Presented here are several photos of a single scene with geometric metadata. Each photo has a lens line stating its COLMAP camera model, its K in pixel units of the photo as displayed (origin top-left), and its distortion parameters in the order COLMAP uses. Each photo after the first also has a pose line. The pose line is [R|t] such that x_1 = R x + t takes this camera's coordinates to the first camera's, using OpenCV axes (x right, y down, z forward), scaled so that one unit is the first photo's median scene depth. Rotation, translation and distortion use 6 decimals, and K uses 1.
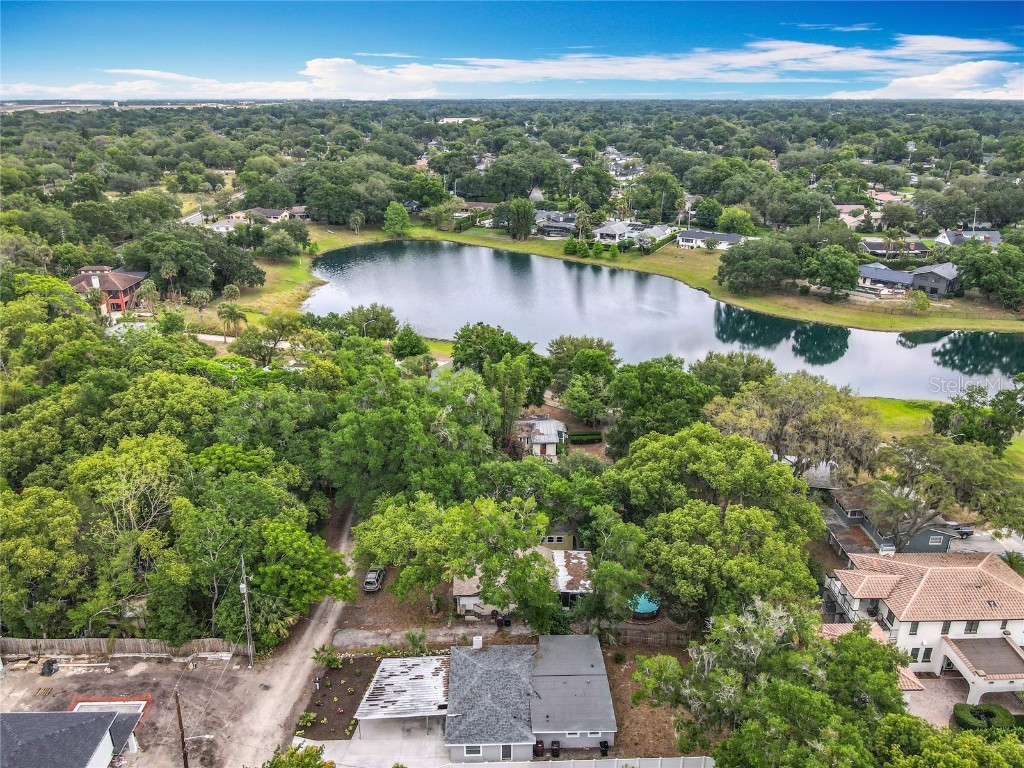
lens RADIAL K [[797.4, 0, 512.0], [0, 797.4, 384.0], [0, 0, 1]] dist [0.022425, 0.002571]
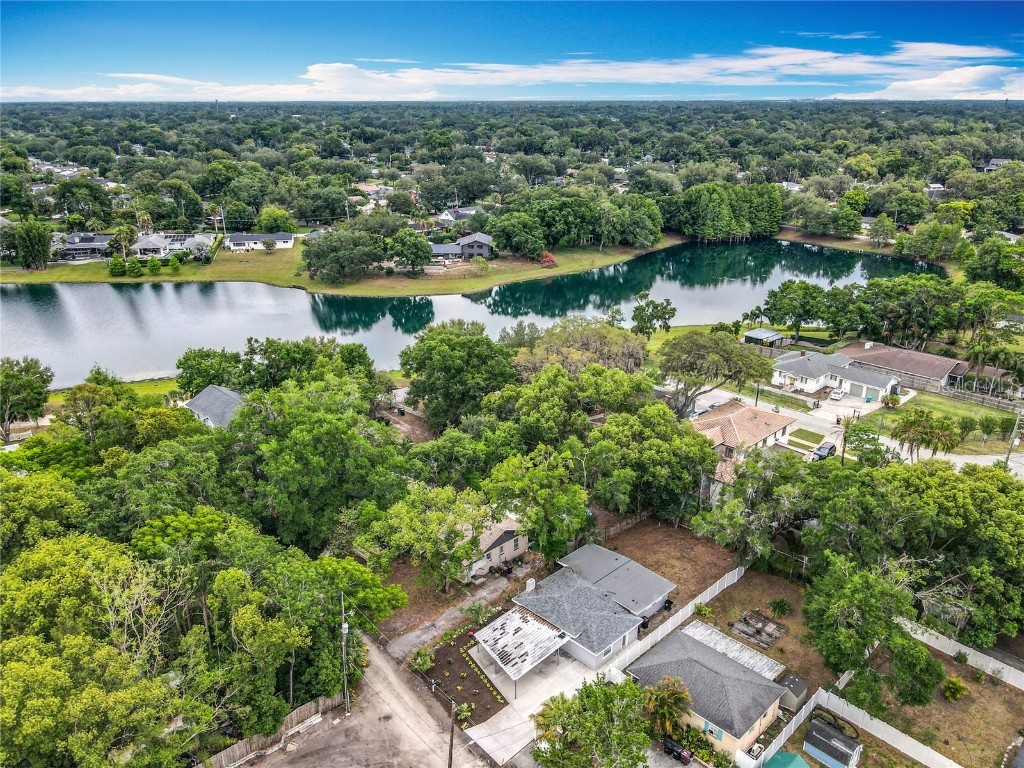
lens RADIAL K [[797.9, 0, 512.5], [0, 797.9, 370.7], [0, 0, 1]] dist [0.065039, 0.001356]
pose [[0.736574, -0.231806, 0.635394, -0.249141], [0.245226, 0.967041, 0.068522, -0.017019], [-0.630336, 0.105344, 0.769142, 0.044079]]
